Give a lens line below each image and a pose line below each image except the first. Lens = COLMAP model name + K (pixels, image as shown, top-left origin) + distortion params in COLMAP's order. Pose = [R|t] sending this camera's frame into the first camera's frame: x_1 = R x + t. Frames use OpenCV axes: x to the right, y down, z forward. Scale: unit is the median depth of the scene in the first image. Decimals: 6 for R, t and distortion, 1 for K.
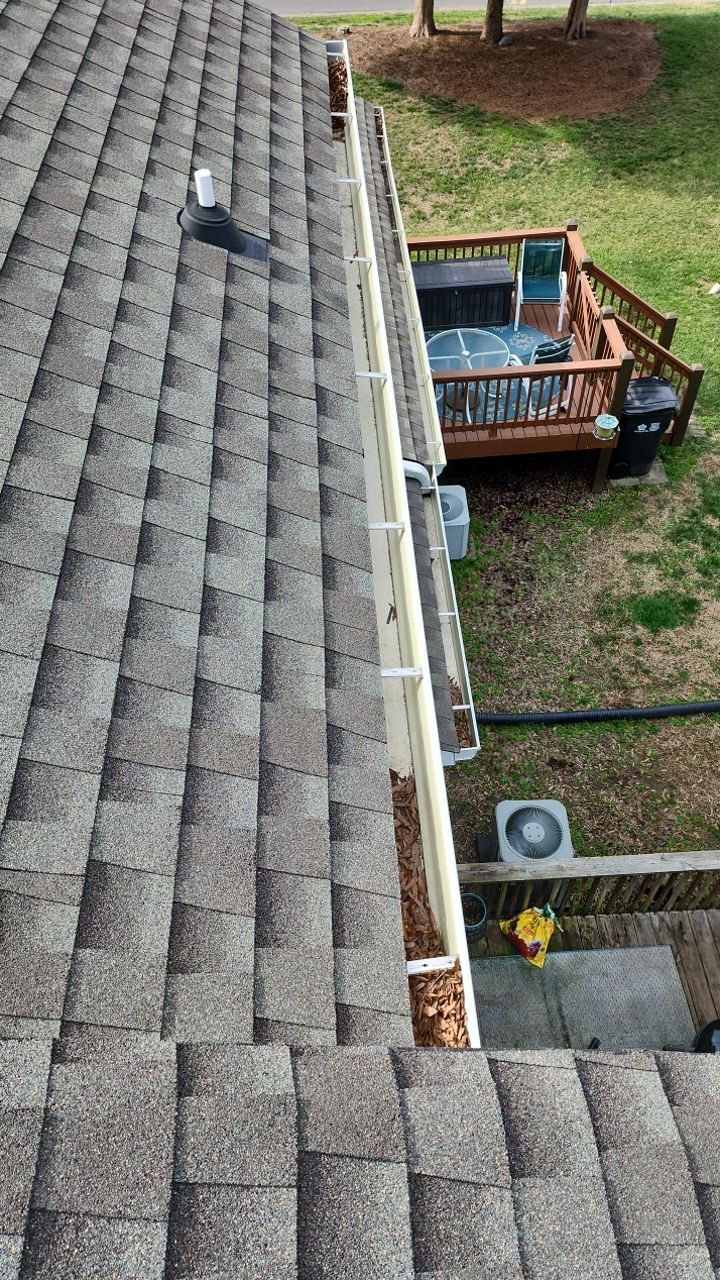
lens RADIAL K [[890.1, 0, 361.1], [0, 890.1, 704.2], [0, 0, 1]] dist [0.102031, -0.060669]
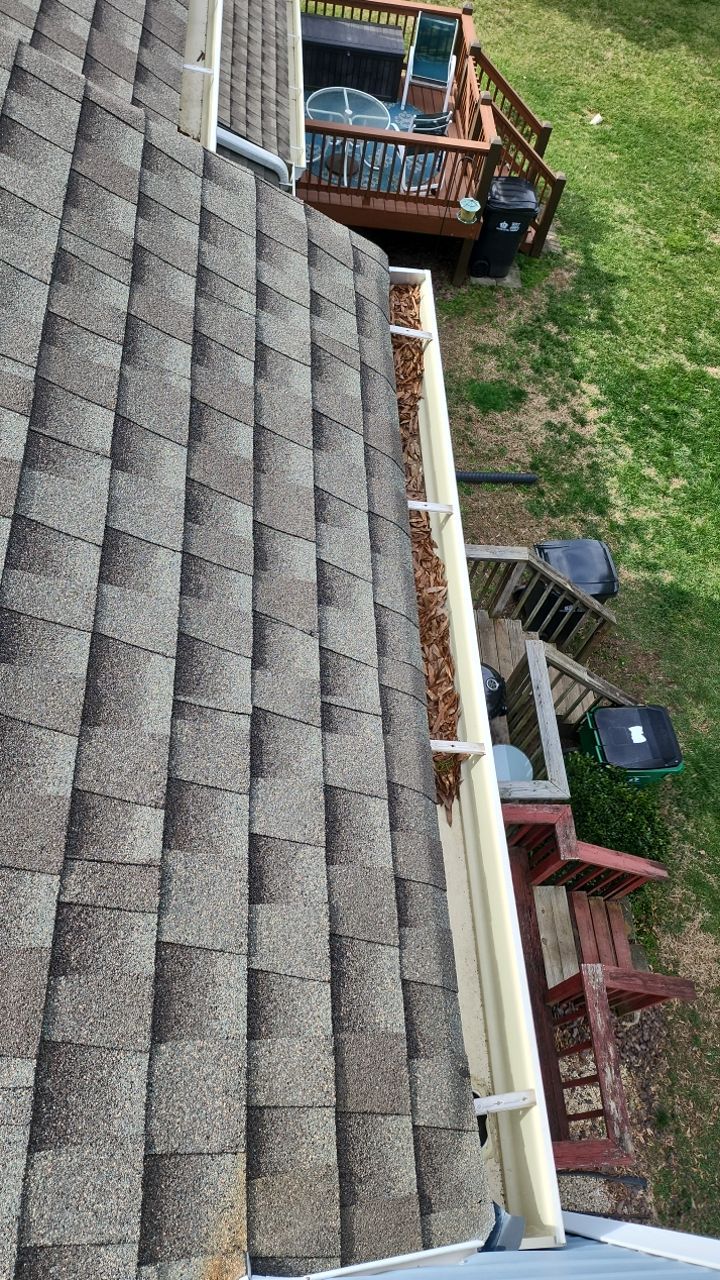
lens RADIAL K [[890.1, 0, 361.1], [0, 890.1, 704.2], [0, 0, 1]] dist [0.102031, -0.060669]
pose [[0.982588, 0.097465, 0.158183, 0.029955], [-0.117764, 0.985209, 0.124476, 0.134800], [-0.143711, -0.140937, 0.979532, -0.106804]]
